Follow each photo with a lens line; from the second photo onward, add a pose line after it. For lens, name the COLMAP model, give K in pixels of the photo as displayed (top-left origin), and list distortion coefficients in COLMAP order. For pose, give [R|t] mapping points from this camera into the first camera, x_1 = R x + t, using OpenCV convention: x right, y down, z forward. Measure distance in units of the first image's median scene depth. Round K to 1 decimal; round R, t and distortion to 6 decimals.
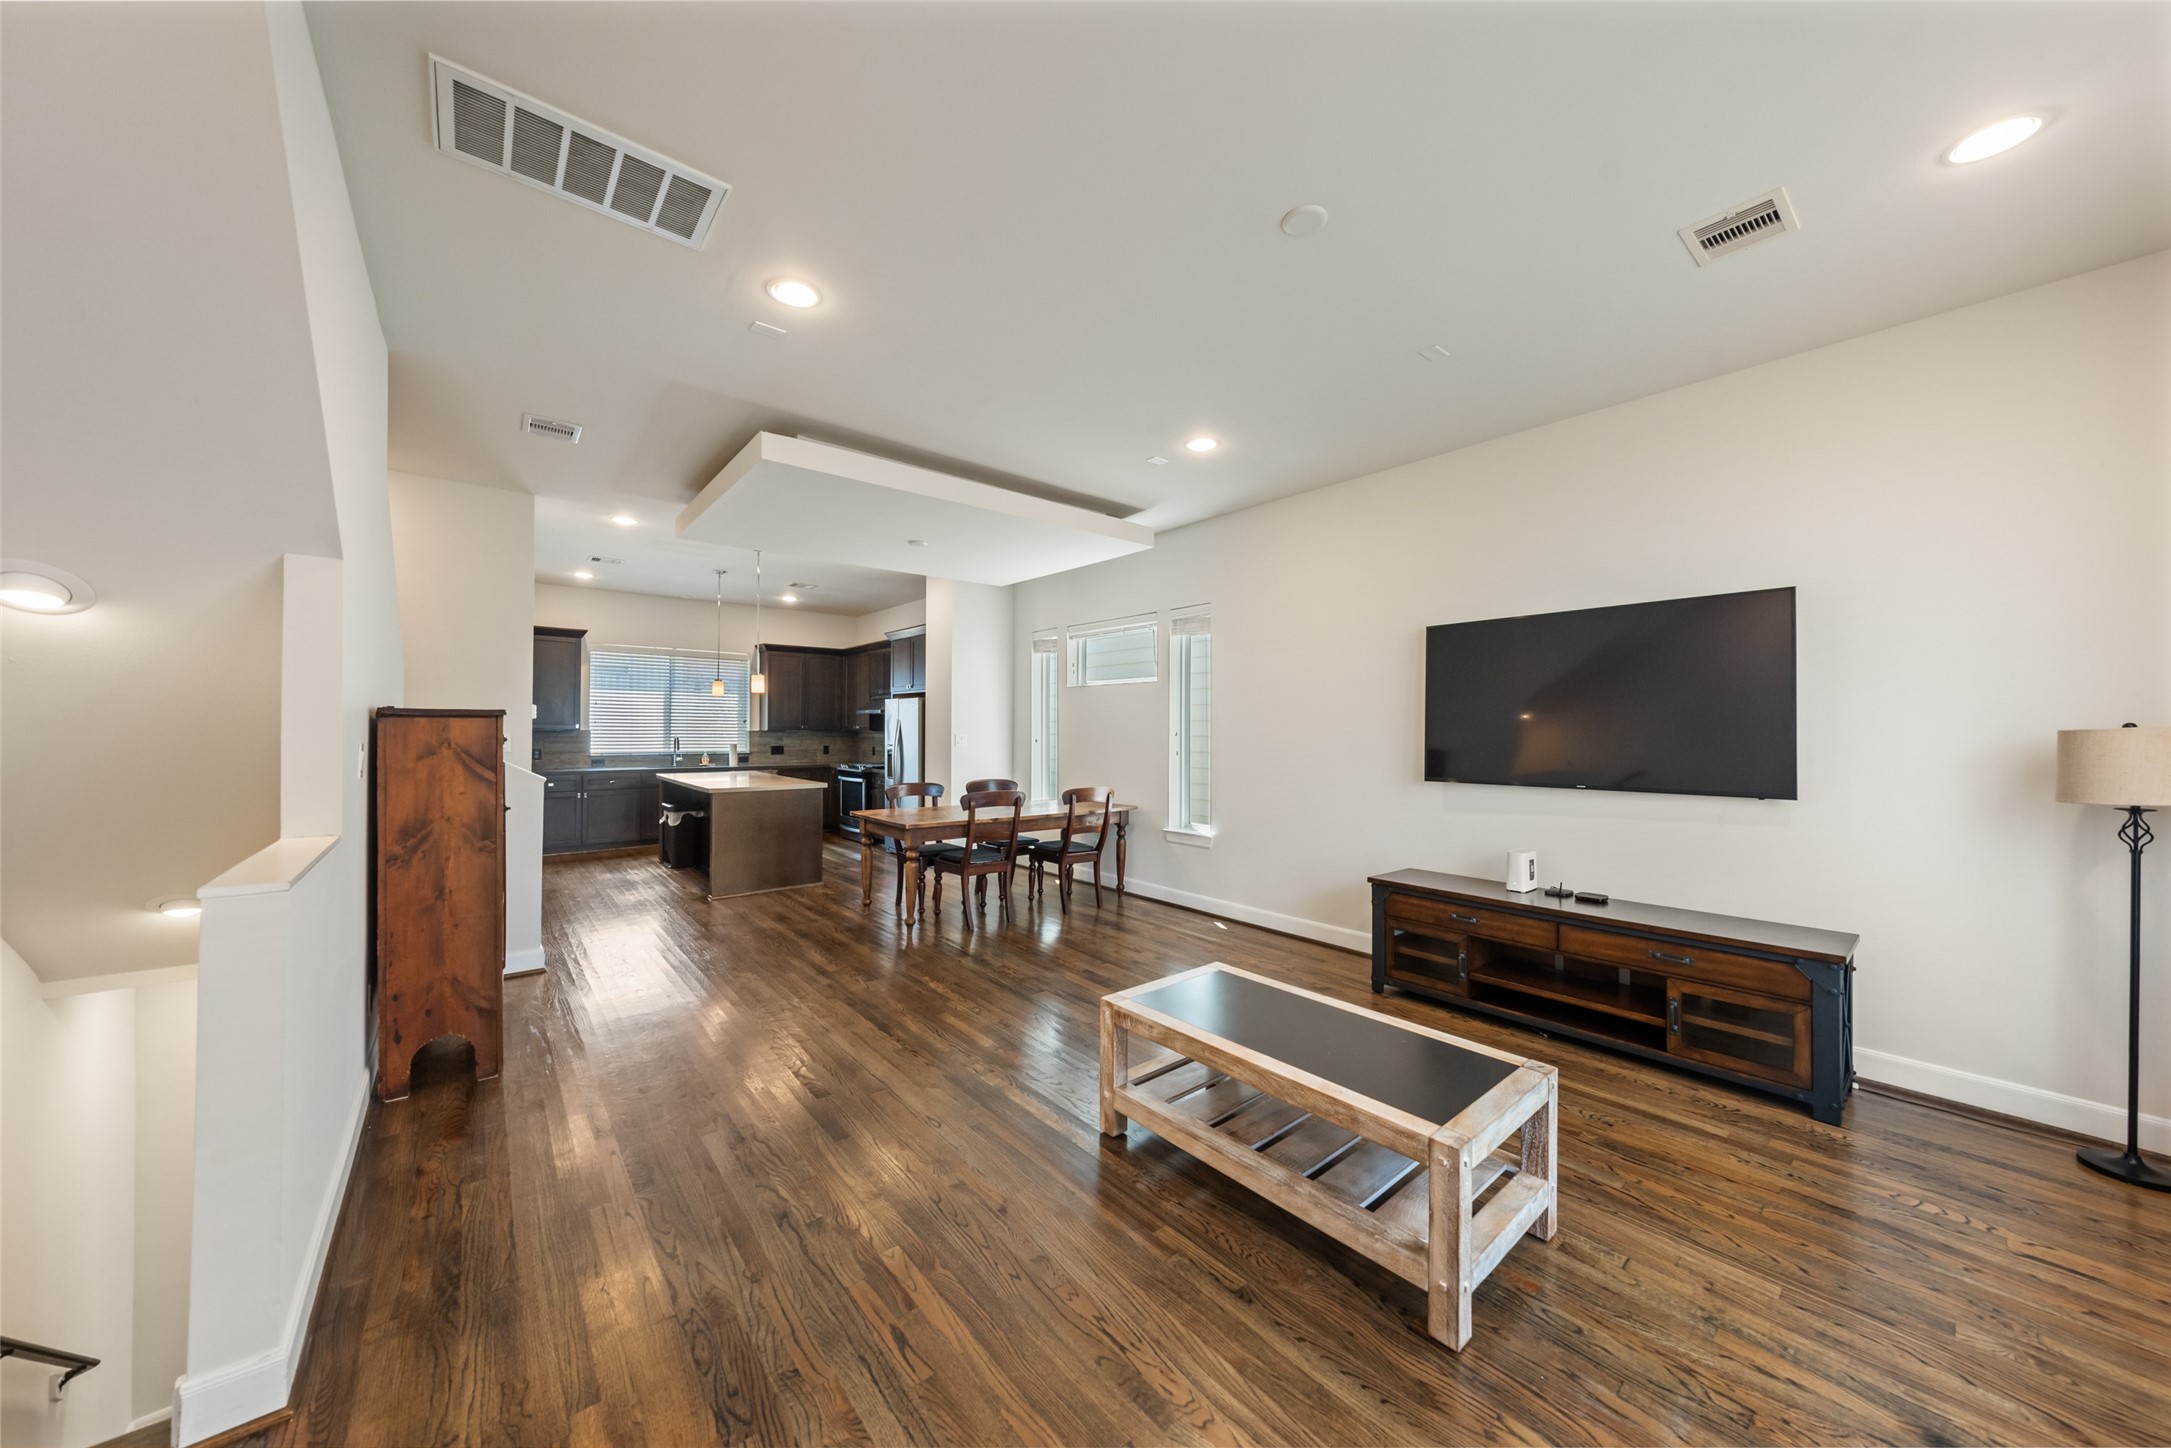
lens RADIAL K [[745.1, 0, 1083.2], [0, 745.1, 727.7], [0, 0, 1]] dist [0.001499, 0.000448]
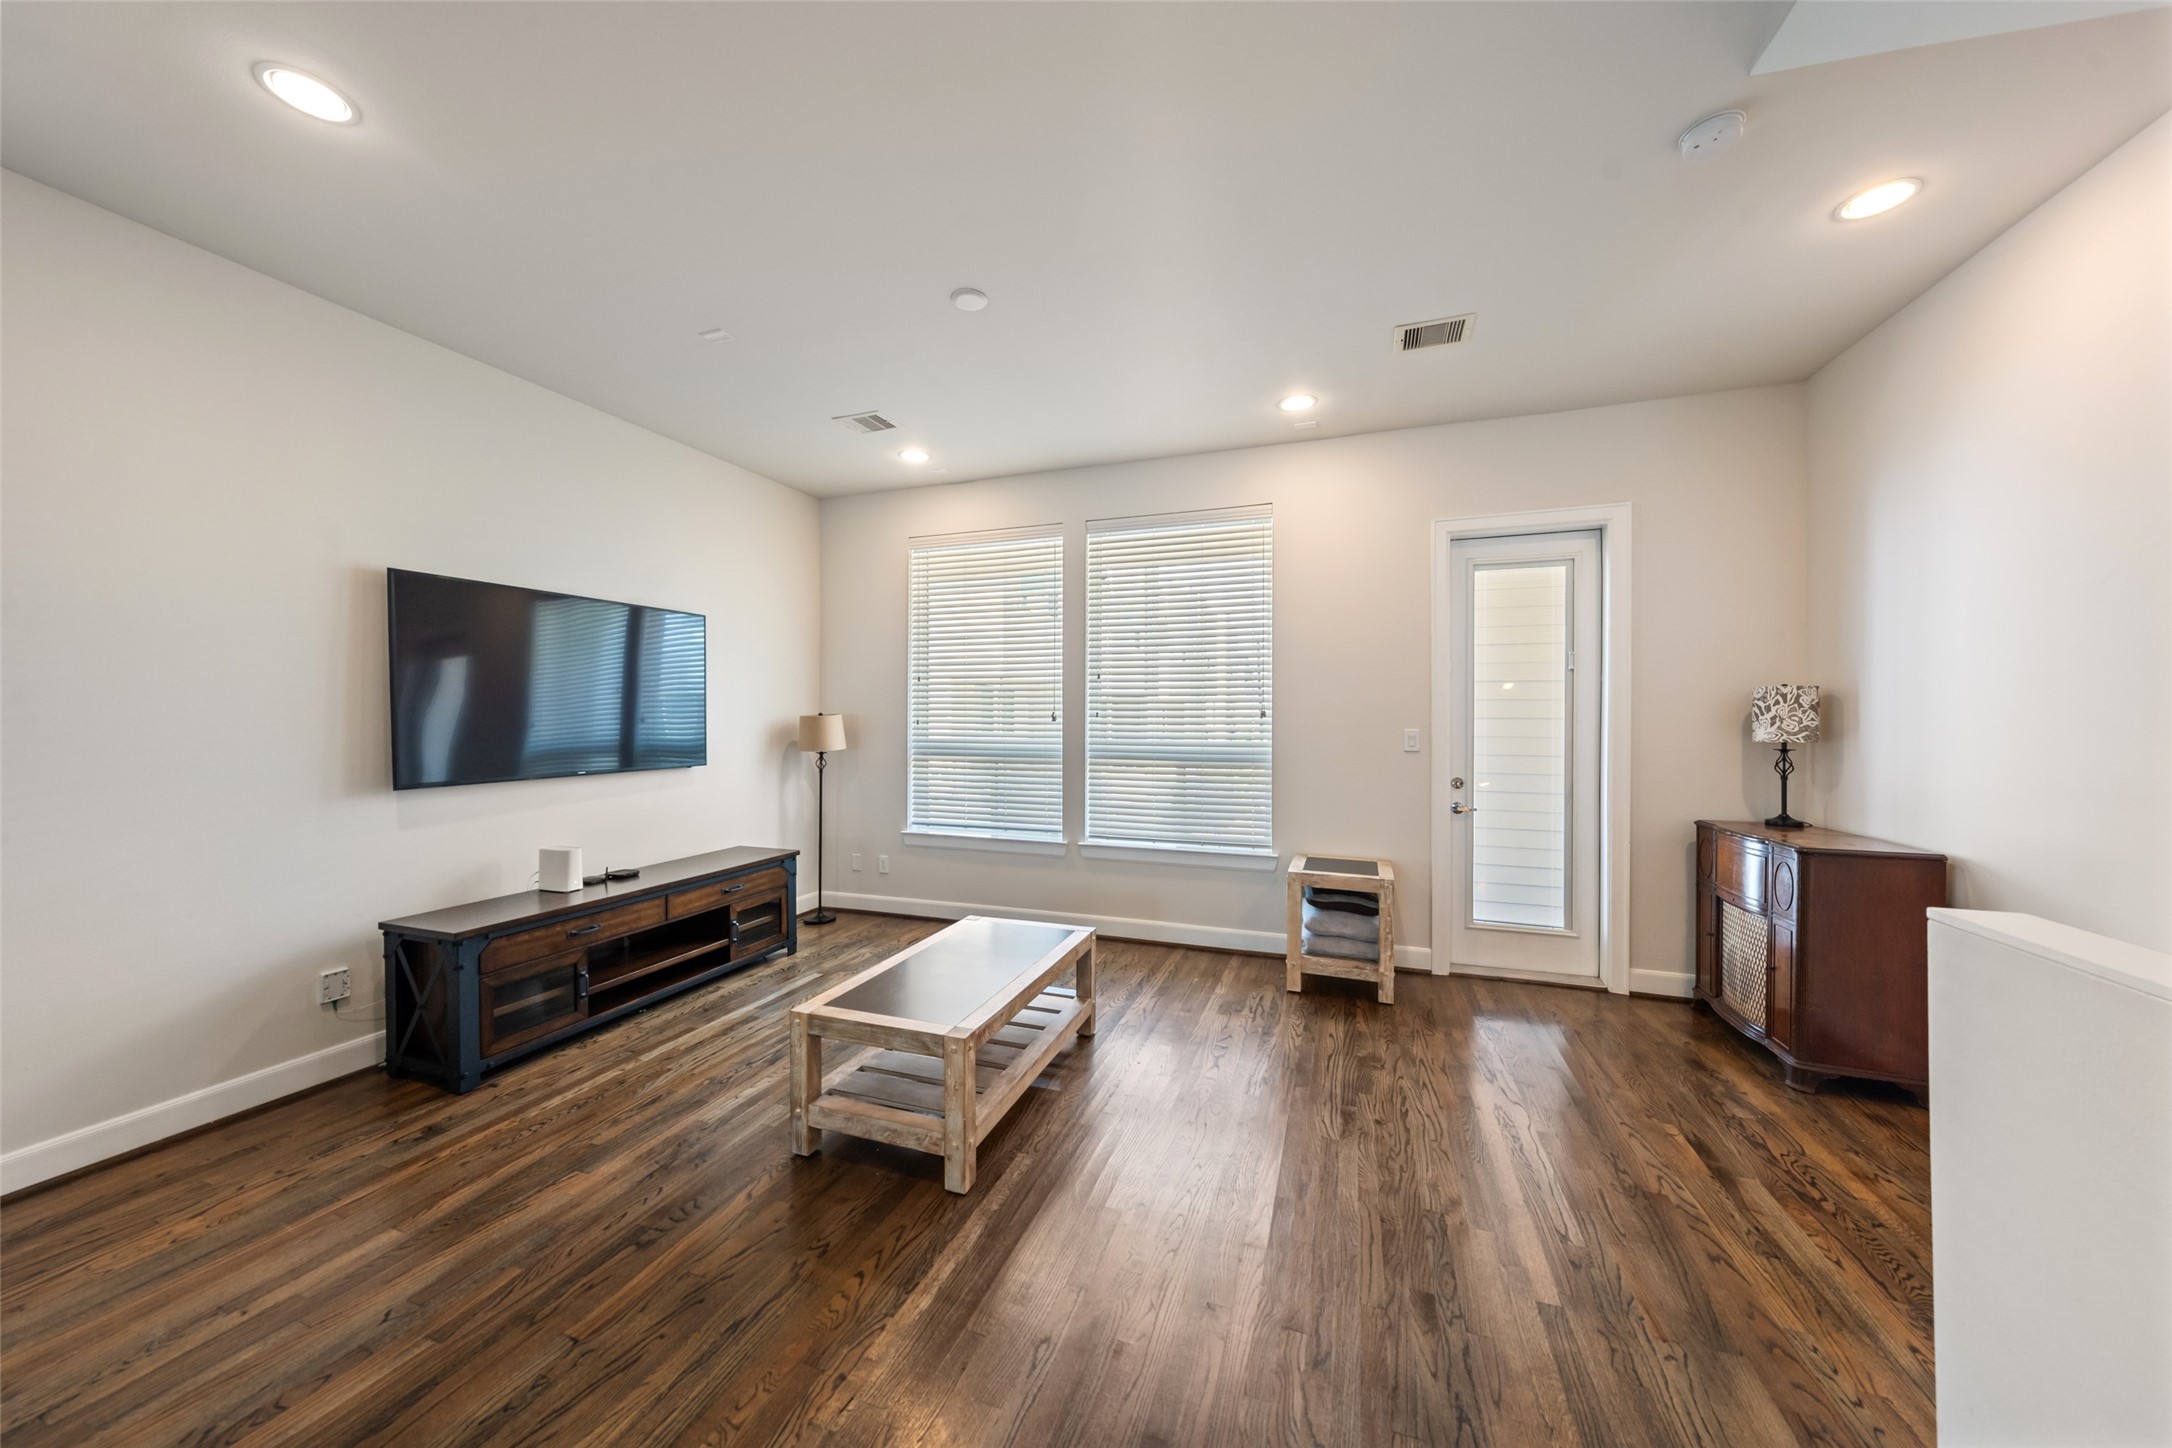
lens RADIAL K [[745.4, 0, 1083.2], [0, 745.4, 726.5], [0, 0, 1]] dist [0.001499, 0.000448]
pose [[-0.508300, -0.014966, 0.861050, -0.327447], [-0.003448, 0.999876, 0.015343, -0.000589], [-0.861173, 0.004830, -0.508289, 0.563320]]
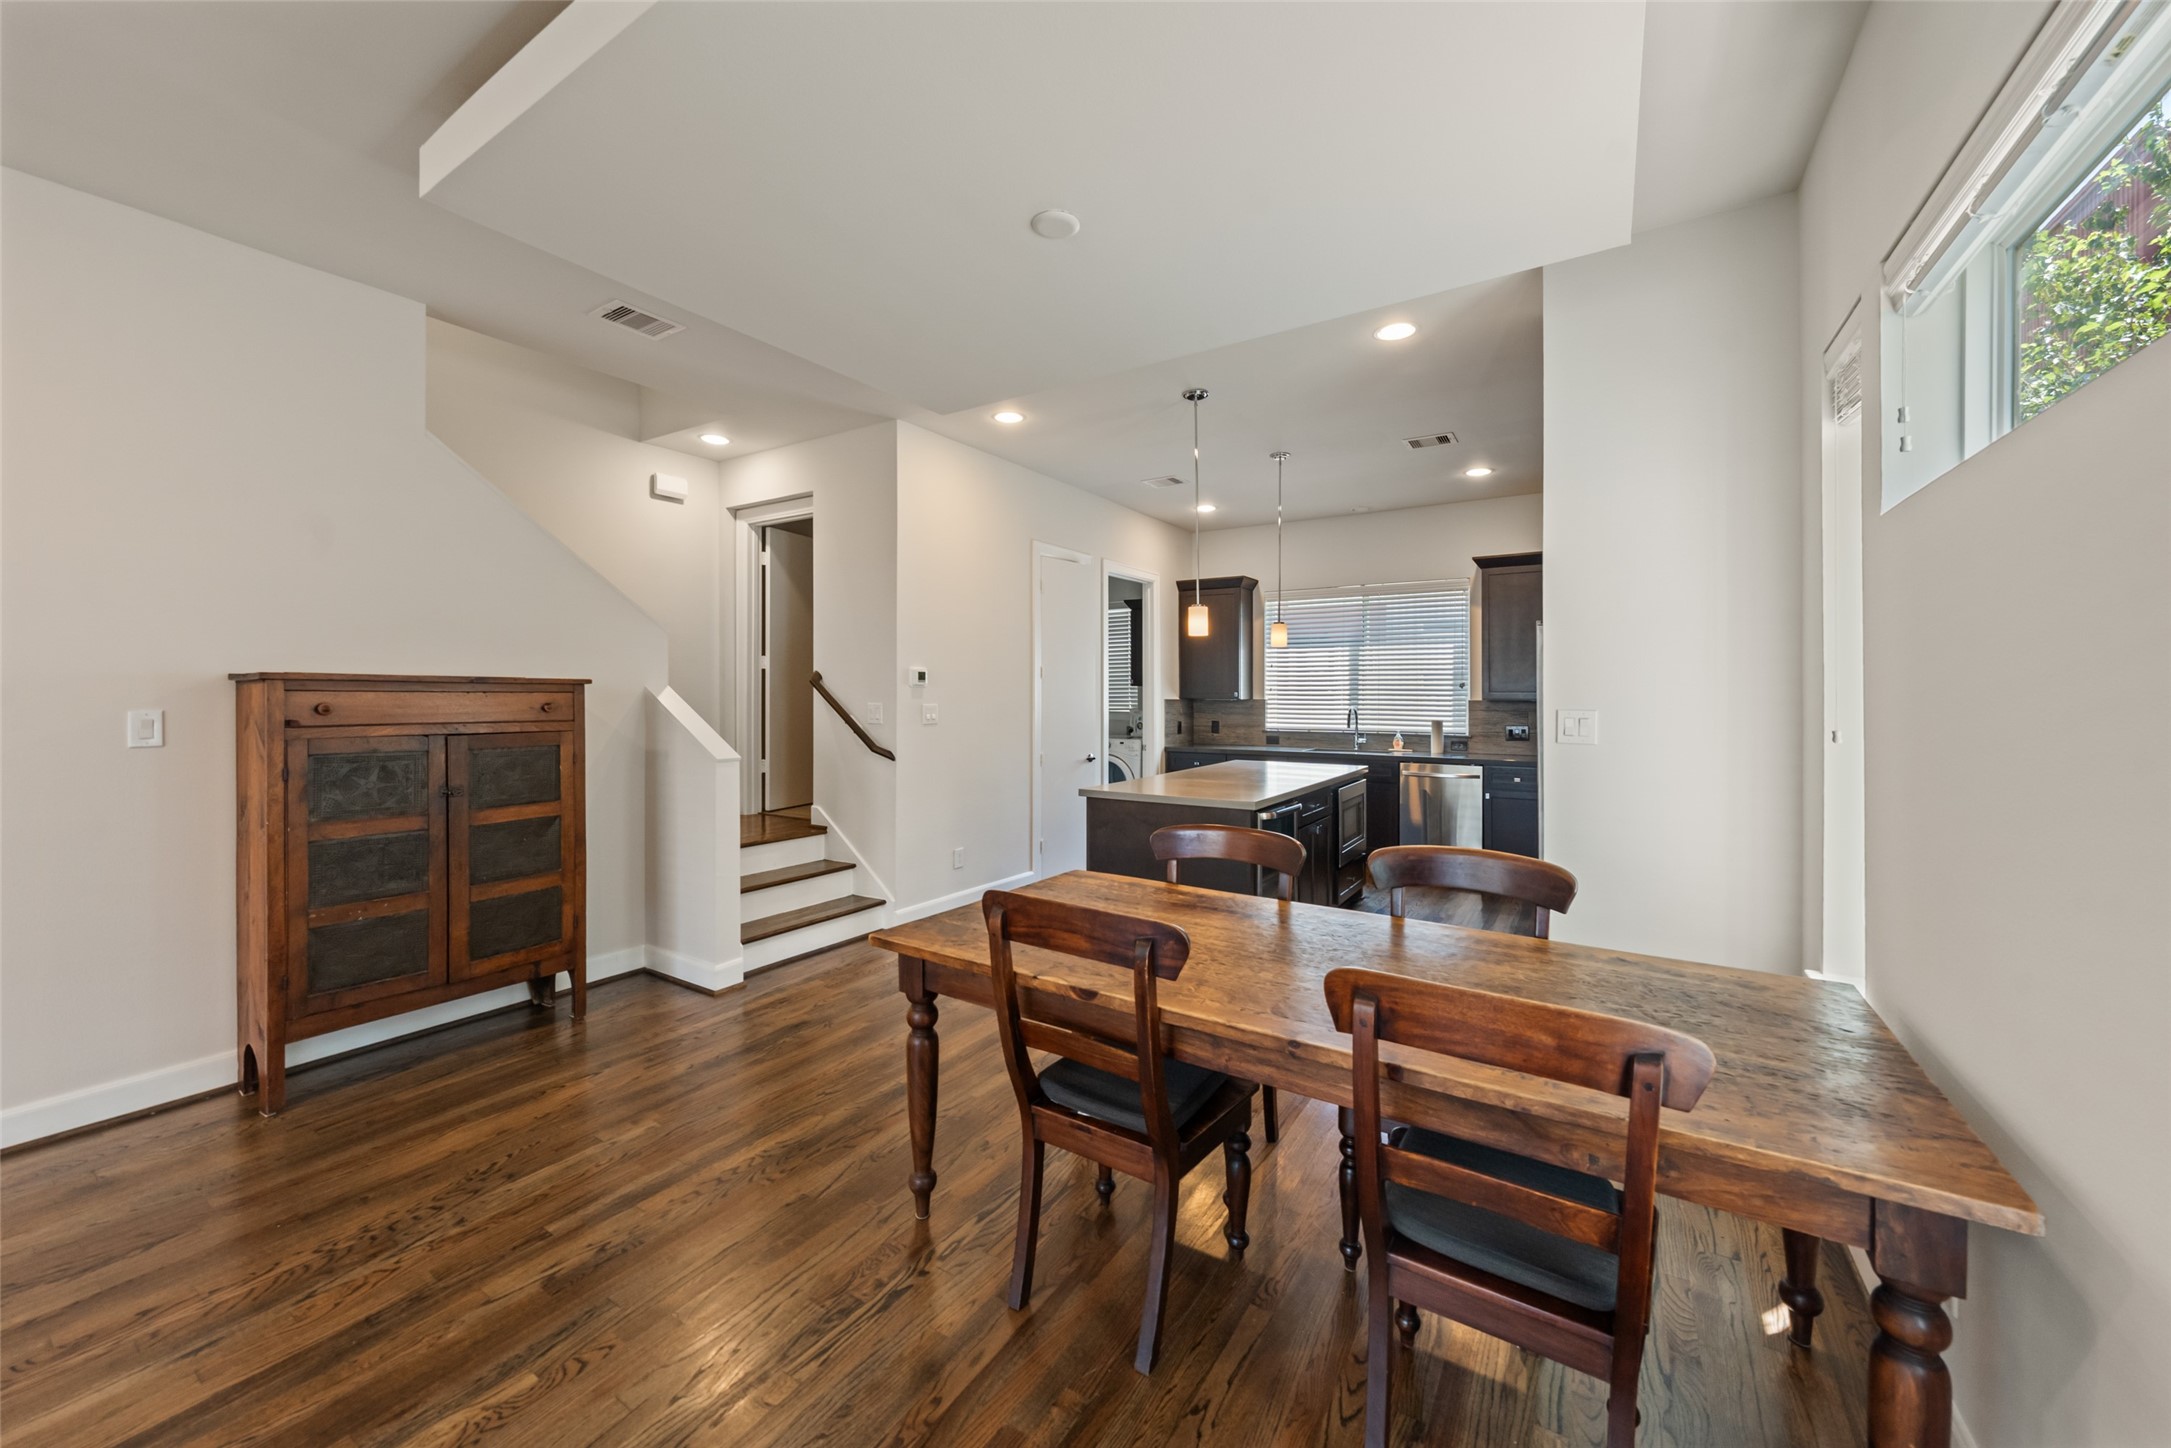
lens RADIAL K [[803.8, 0, 1087.7], [0, 803.8, 705.6], [0, 0, 1]] dist [0.001943, 0.000044]
pose [[0.298331, 0.006490, -0.954440, 0.168683], [0.001849, 0.999971, 0.007377, 0.004512], [0.954461, -0.003966, 0.298310, 0.795608]]
